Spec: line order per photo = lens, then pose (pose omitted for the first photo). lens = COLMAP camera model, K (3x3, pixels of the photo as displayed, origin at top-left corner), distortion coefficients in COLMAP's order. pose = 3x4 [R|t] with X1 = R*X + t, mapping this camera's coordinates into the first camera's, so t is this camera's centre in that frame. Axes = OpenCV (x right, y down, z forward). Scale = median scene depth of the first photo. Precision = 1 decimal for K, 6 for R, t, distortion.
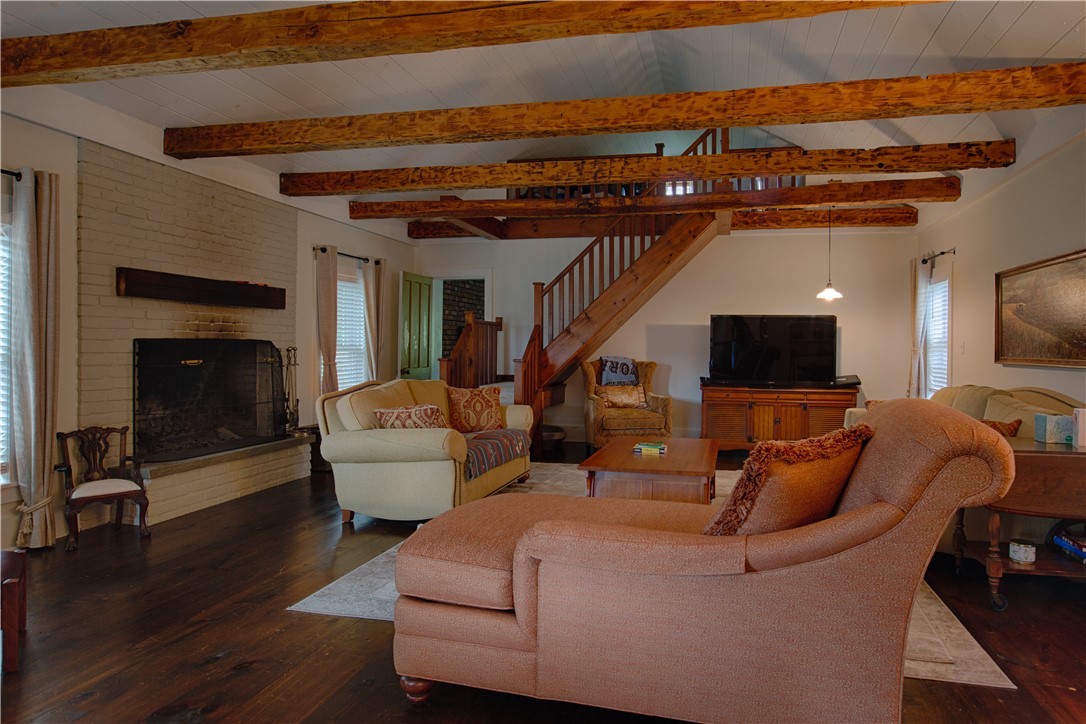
lens RADIAL K [[718.6, 0, 562.8], [0, 718.6, 326.8], [0, 0, 1]] dist [-0.064347, 0.072177]
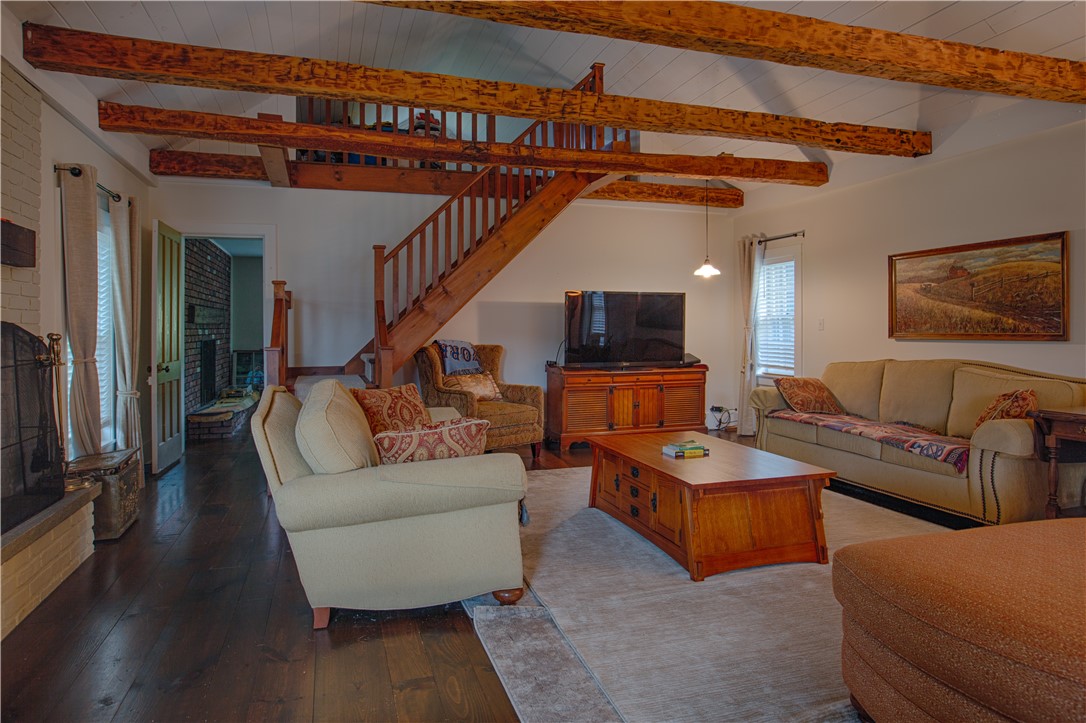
lens RADIAL K [[718.6, 0, 562.8], [0, 718.6, 326.3], [0, 0, 1]] dist [-0.064347, 0.072177]
pose [[0.844175, -0.010581, 0.535964, -0.344394], [-0.003203, 0.999688, 0.024781, 0.006352], [-0.536059, -0.022636, 0.843877, 0.305608]]
